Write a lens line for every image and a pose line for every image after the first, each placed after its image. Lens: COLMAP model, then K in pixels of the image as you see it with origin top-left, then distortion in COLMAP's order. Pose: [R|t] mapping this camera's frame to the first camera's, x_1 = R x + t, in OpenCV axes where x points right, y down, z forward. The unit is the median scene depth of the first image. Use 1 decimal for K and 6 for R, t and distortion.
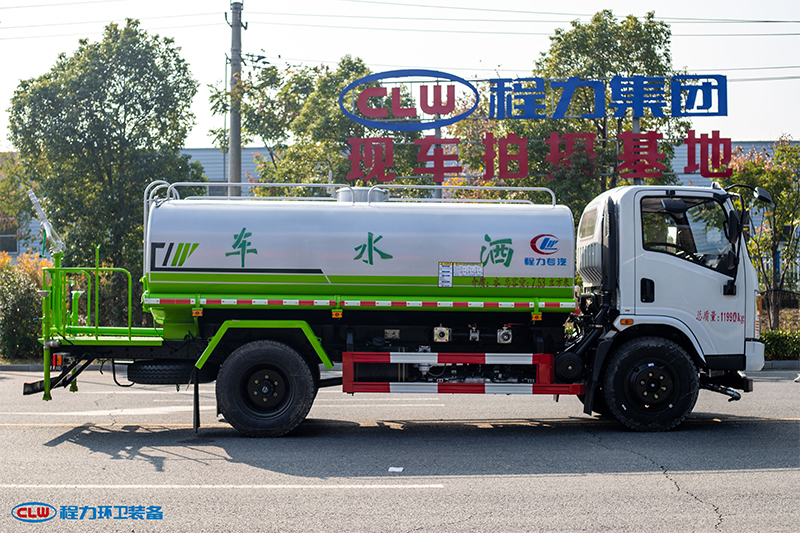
lens RADIAL K [[1212.8, 0, 400.0], [0, 1212.8, 266.5], [0, 0, 1]] dist [-0.108154, -0.001609]
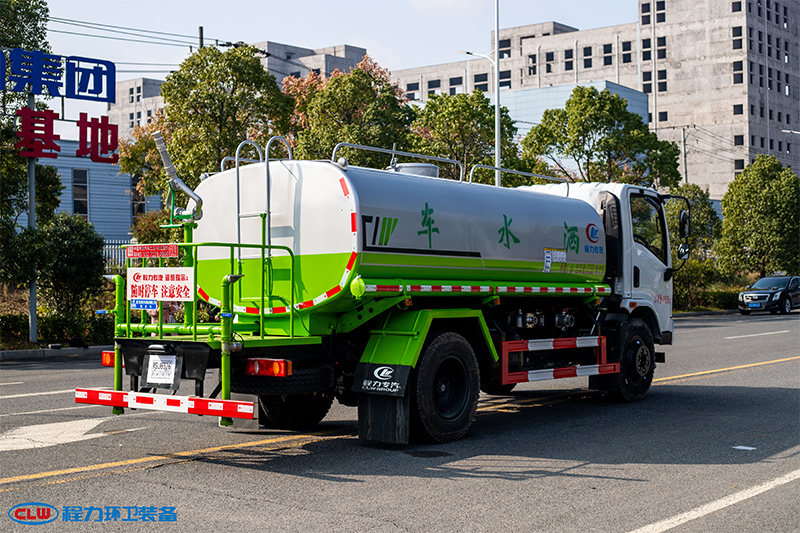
lens RADIAL K [[1141.3, 0, 400.0], [0, 1141.3, 266.5], [0, 0, 1]] dist [-0.082179, 0.016620]
pose [[0.651029, 0.010488, 0.758981, -0.748720], [-0.021050, 0.999769, 0.004240, 0.010297], [-0.758761, -0.018737, 0.651099, 0.474438]]
